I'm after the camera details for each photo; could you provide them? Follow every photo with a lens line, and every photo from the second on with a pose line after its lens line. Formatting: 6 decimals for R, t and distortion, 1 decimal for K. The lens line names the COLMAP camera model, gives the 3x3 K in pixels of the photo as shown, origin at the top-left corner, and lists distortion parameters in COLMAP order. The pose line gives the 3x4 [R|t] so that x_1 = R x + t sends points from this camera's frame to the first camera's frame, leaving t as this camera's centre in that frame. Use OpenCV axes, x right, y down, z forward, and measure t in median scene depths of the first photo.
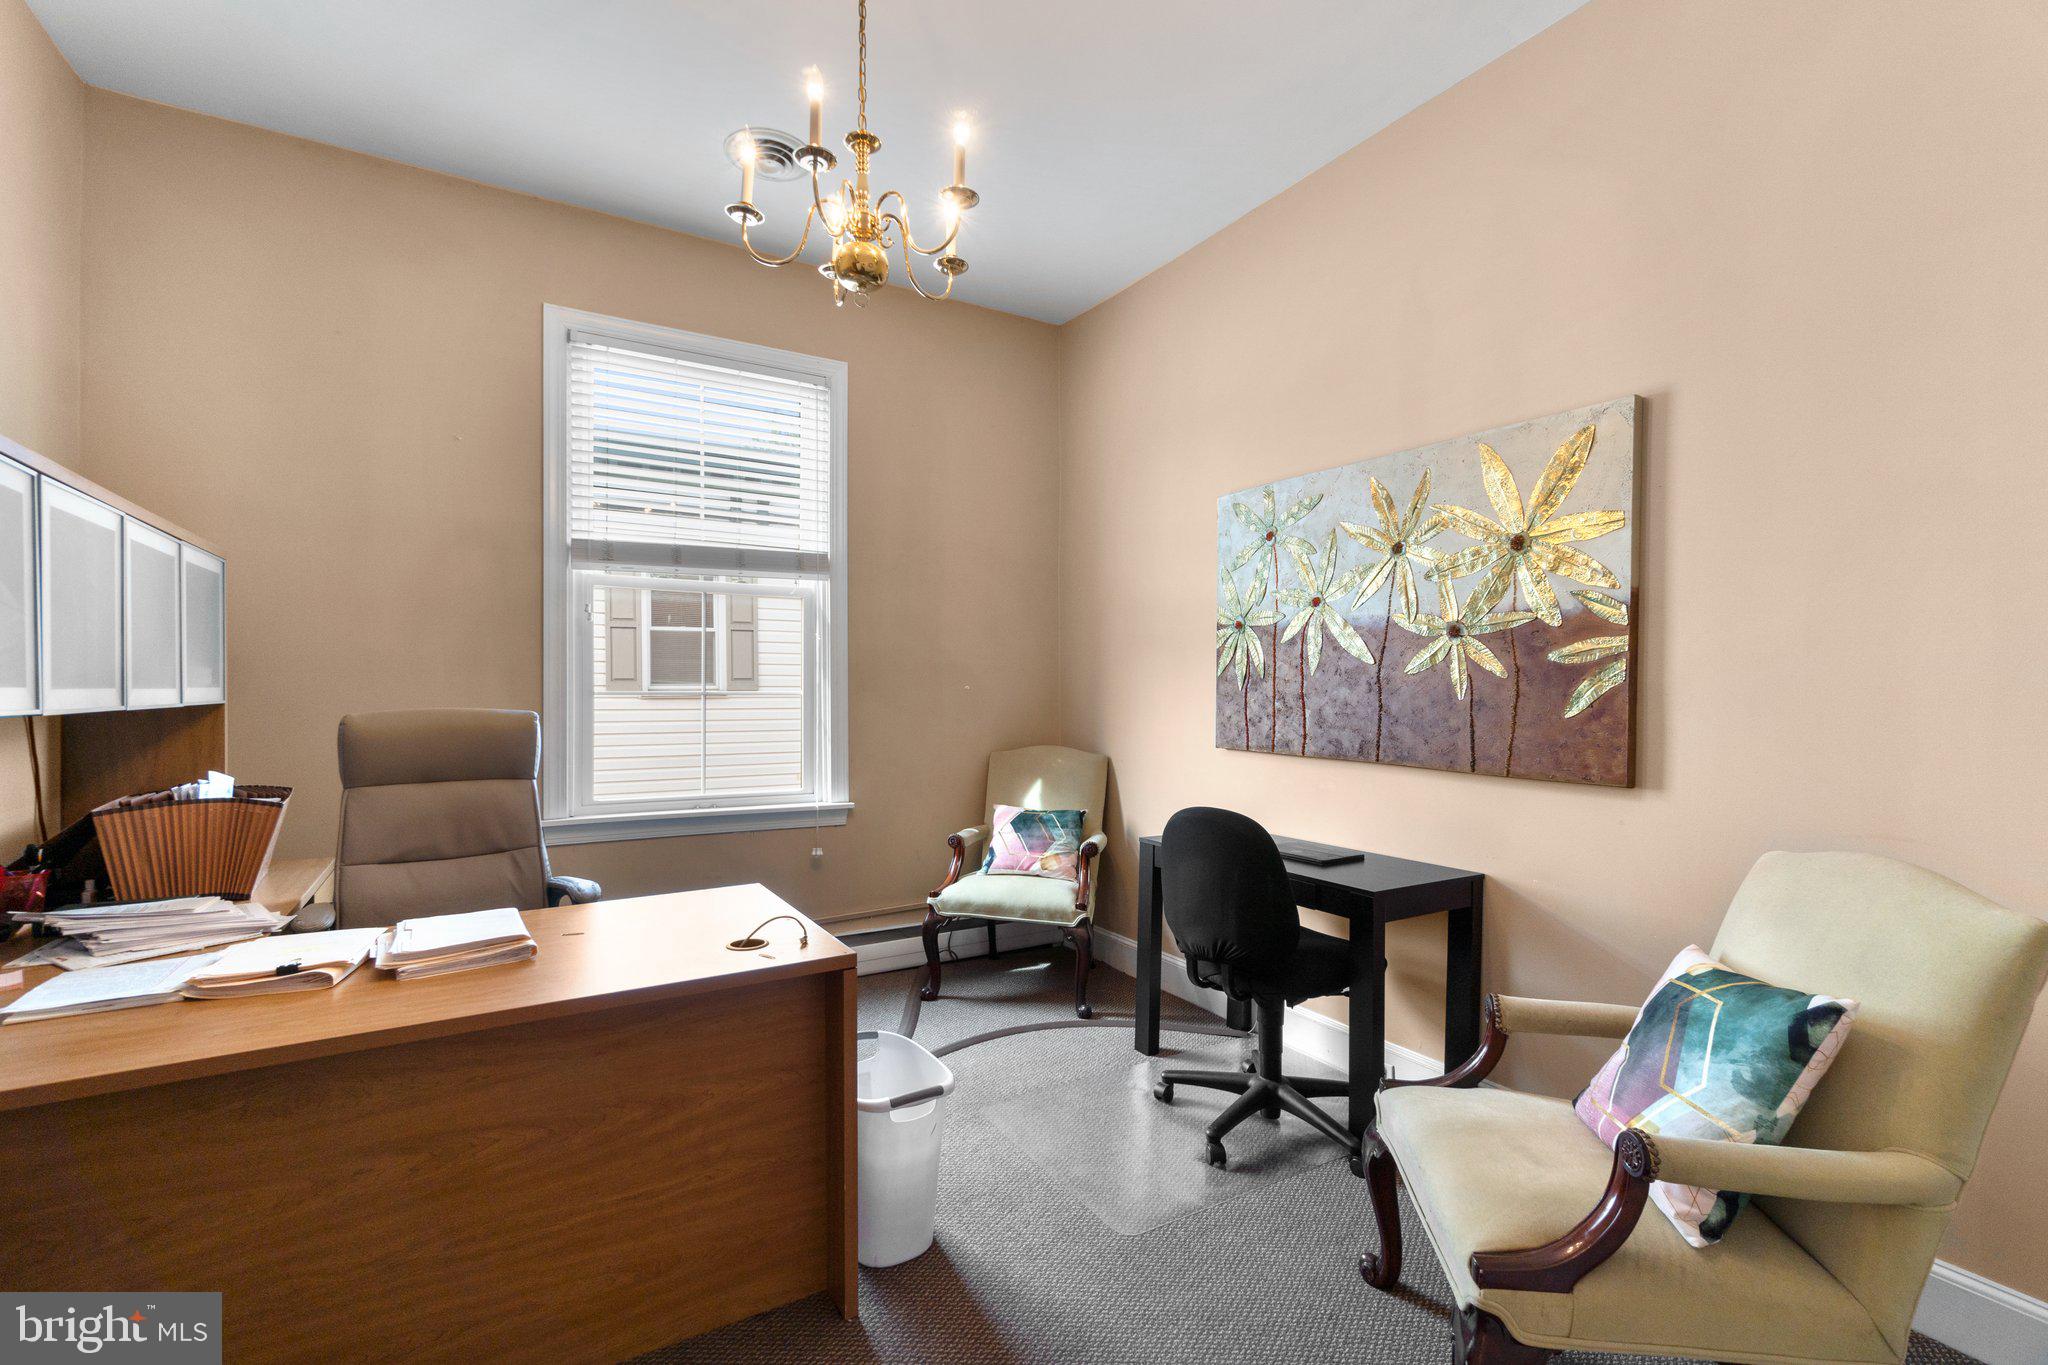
lens RADIAL K [[888.3, 0, 1015.2], [0, 888.3, 695.5], [0, 0, 1]] dist [-0.001496, 0.000212]
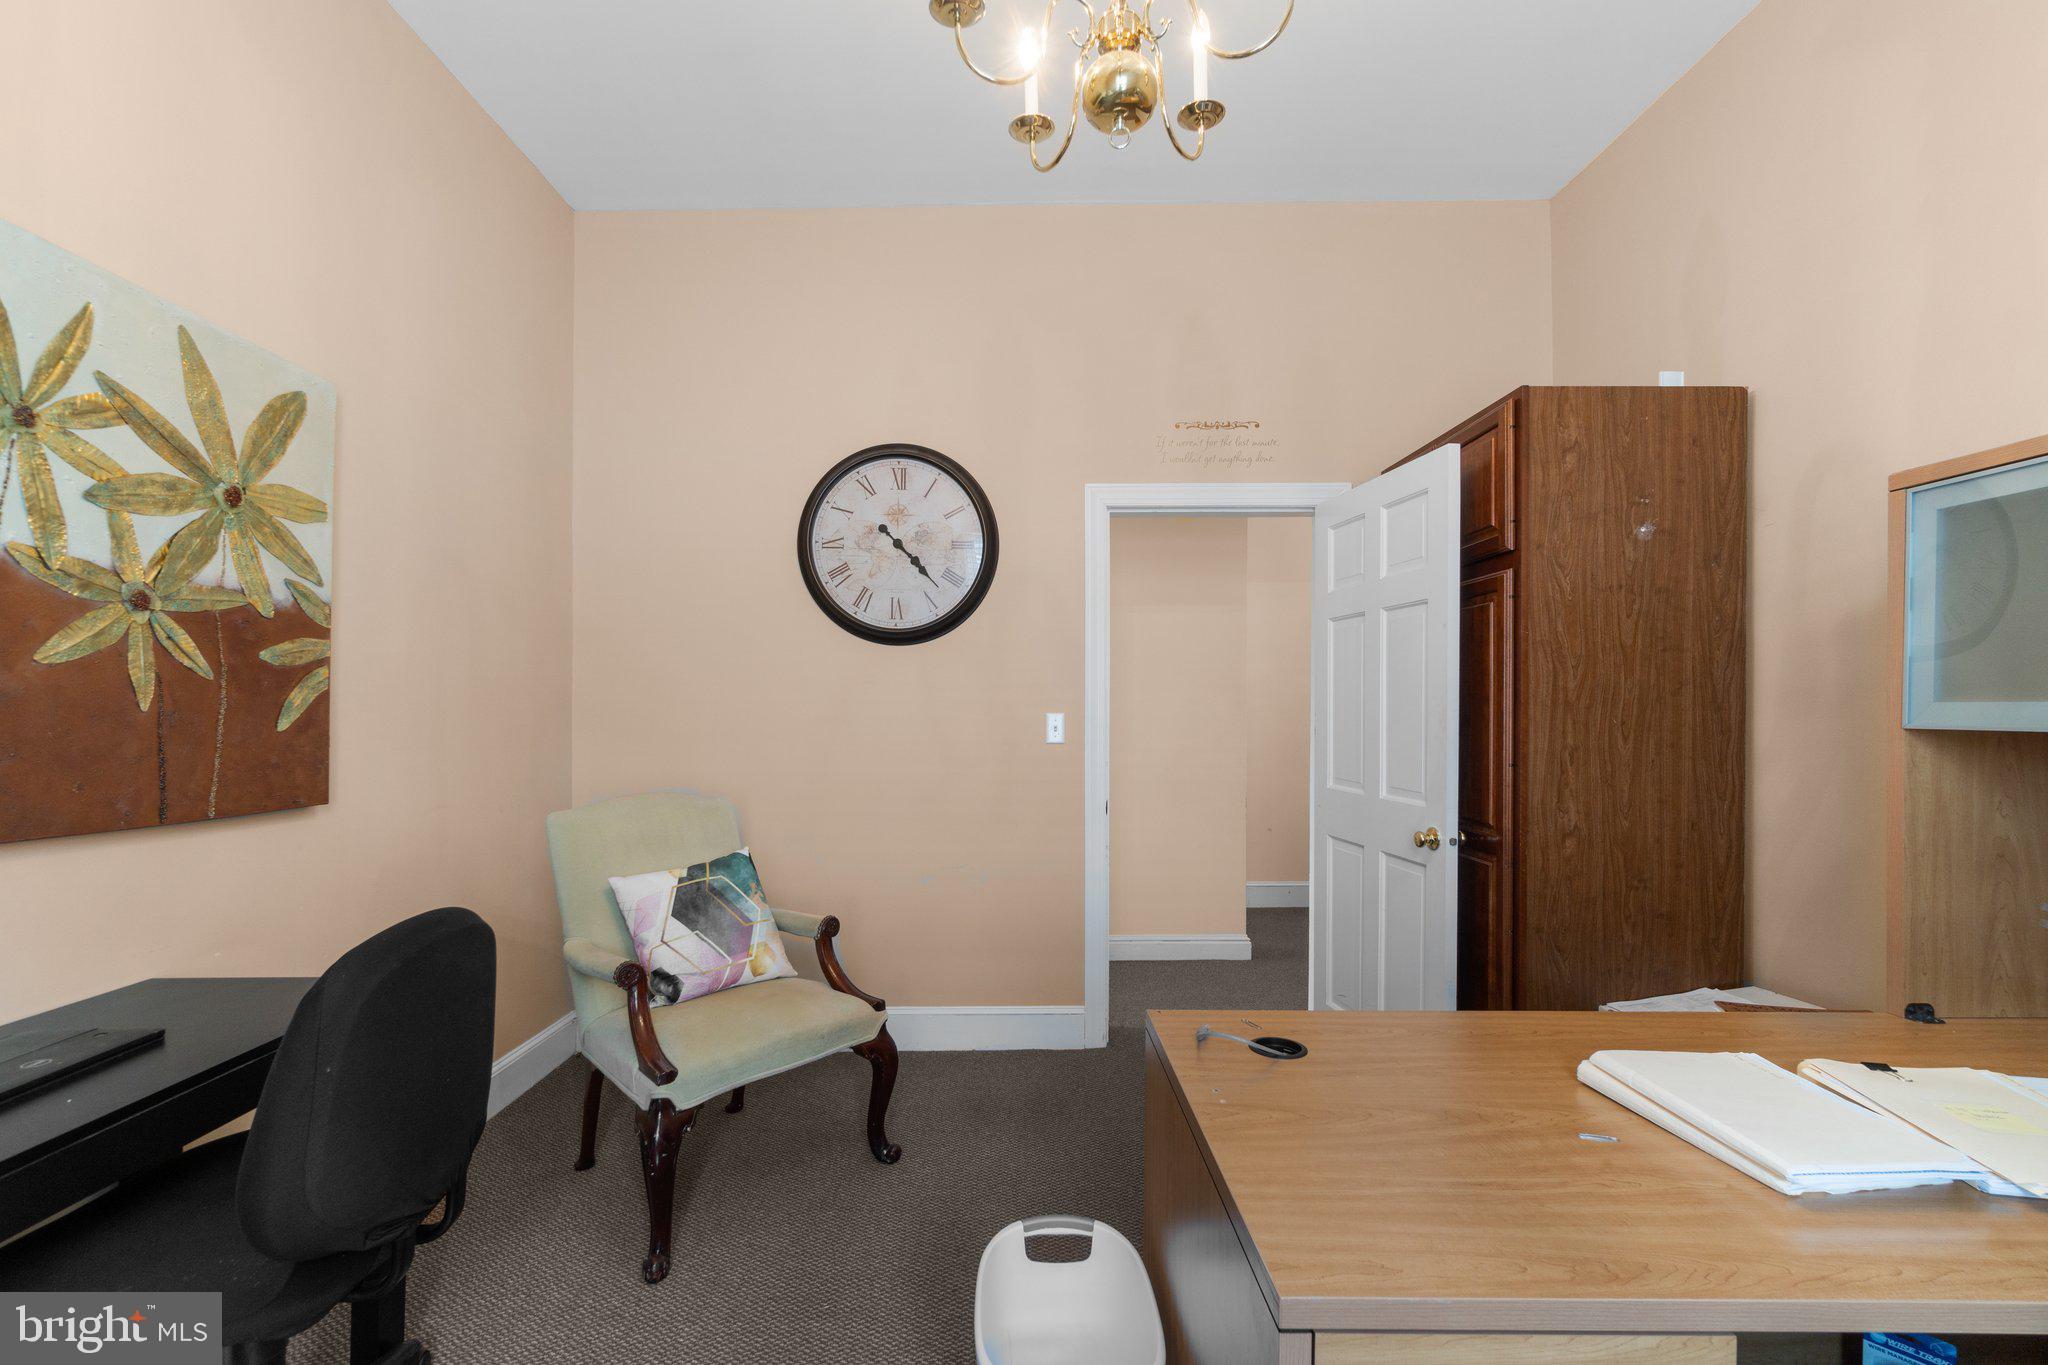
lens RADIAL K [[888.3, 0, 1015.2], [0, 888.3, 695.5], [0, 0, 1]] dist [-0.001496, 0.000212]
pose [[-0.859130, 0.004337, 0.511739, -0.401970], [0.001094, 0.999977, -0.006640, -0.001910], [-0.511756, -0.005145, -0.859115, 1.432768]]
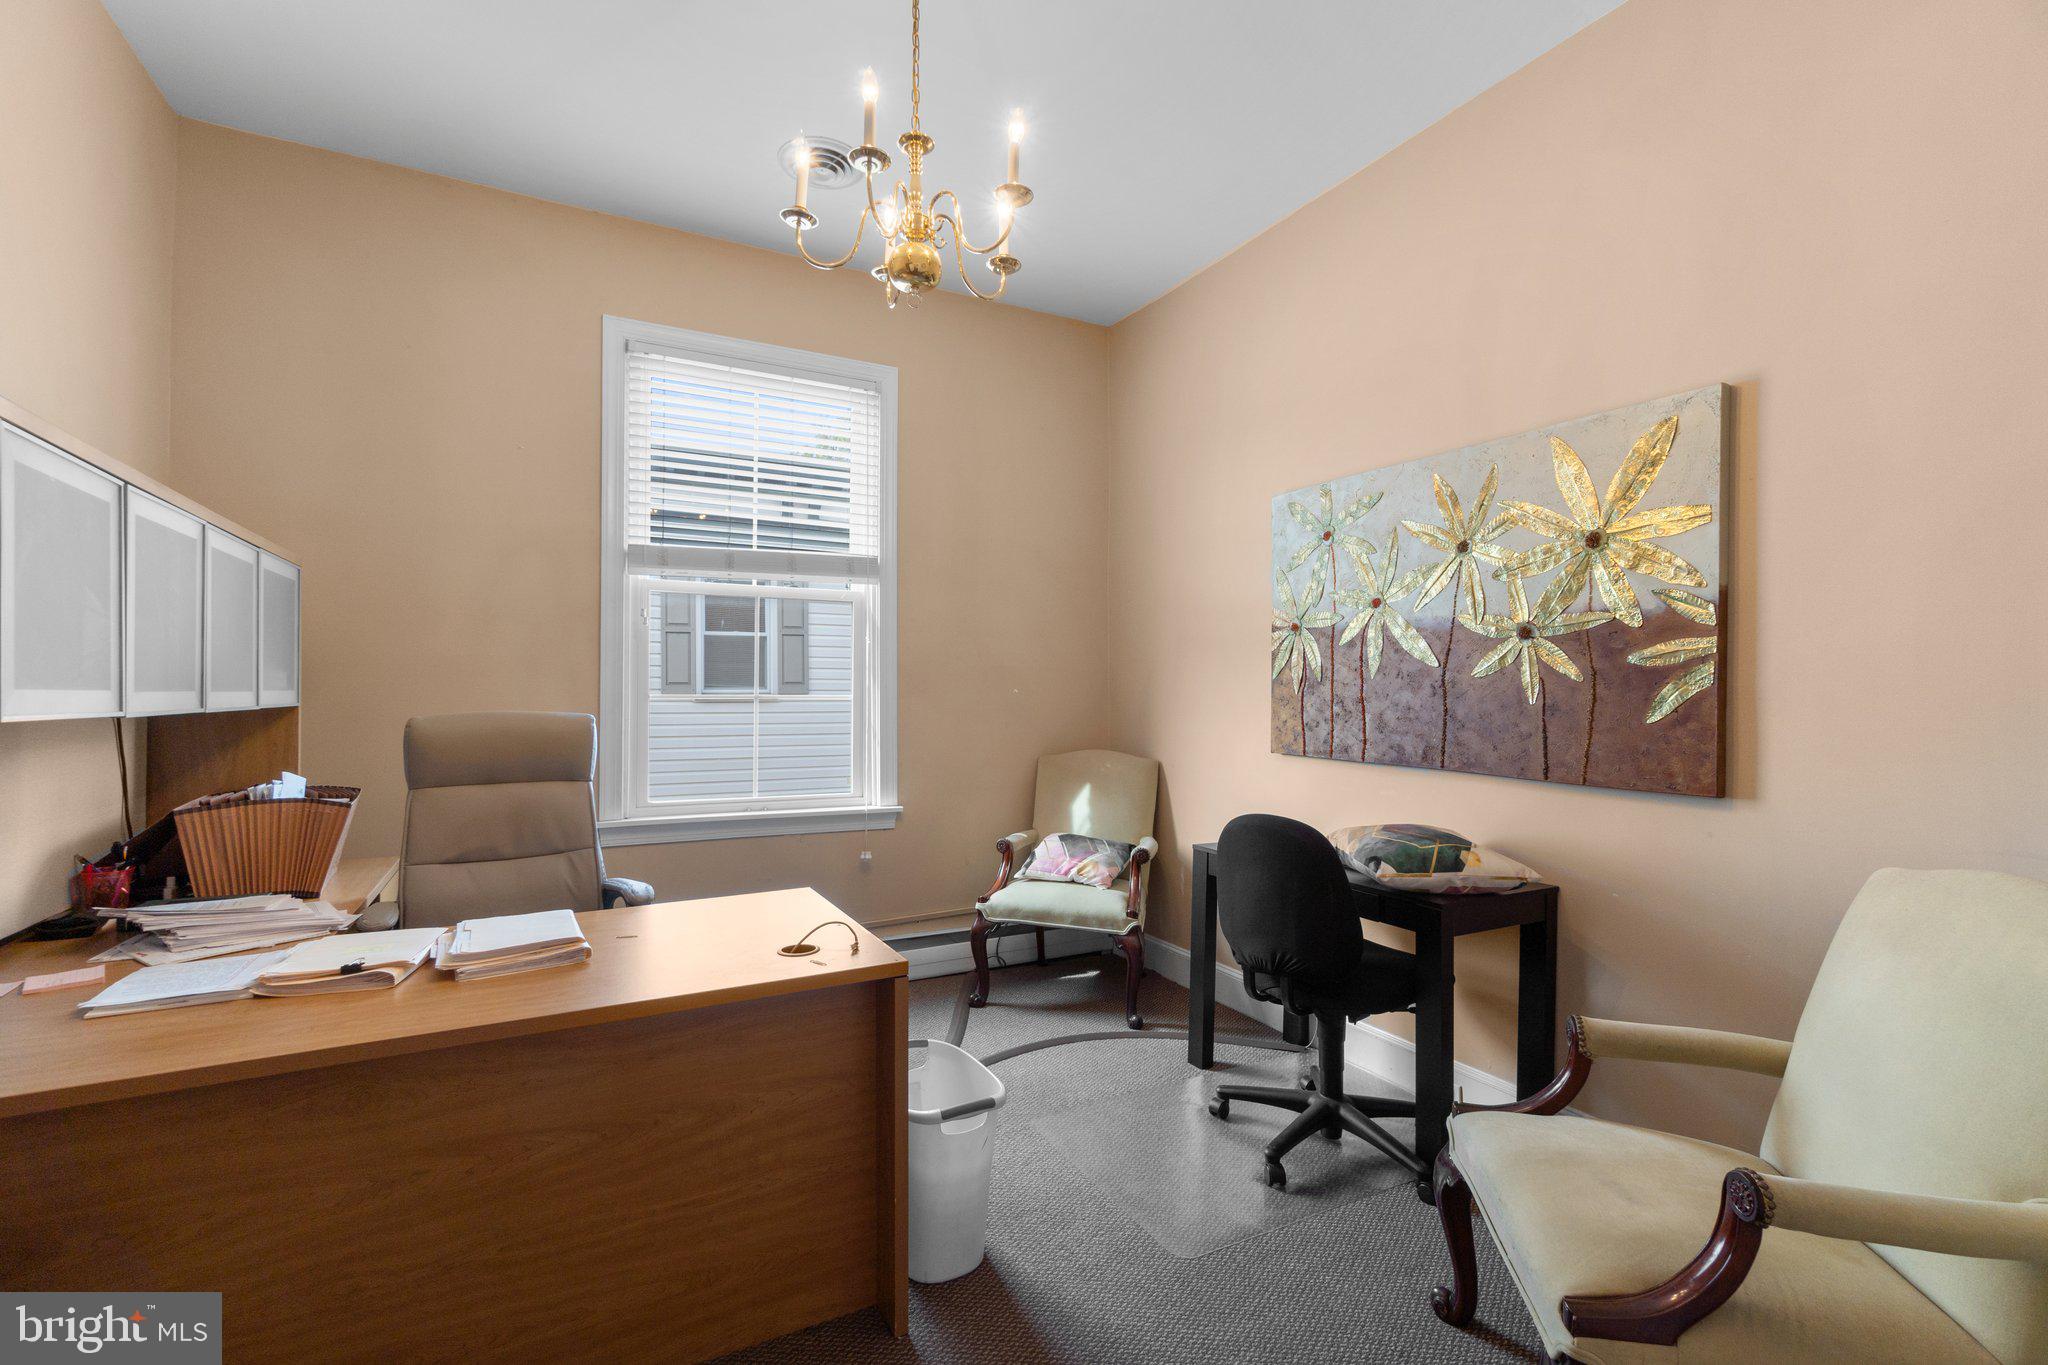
lens RADIAL K [[888.1, 0, 1012.9], [0, 888.1, 686.6], [0, 0, 1]] dist [0.000045, -0.000140]
pose [[0.998538, 0.000228, -0.054059, -0.007002], [-0.000988, 0.999901, -0.014039, -0.000014], [0.054051, 0.014072, 0.998439, 0.015131]]
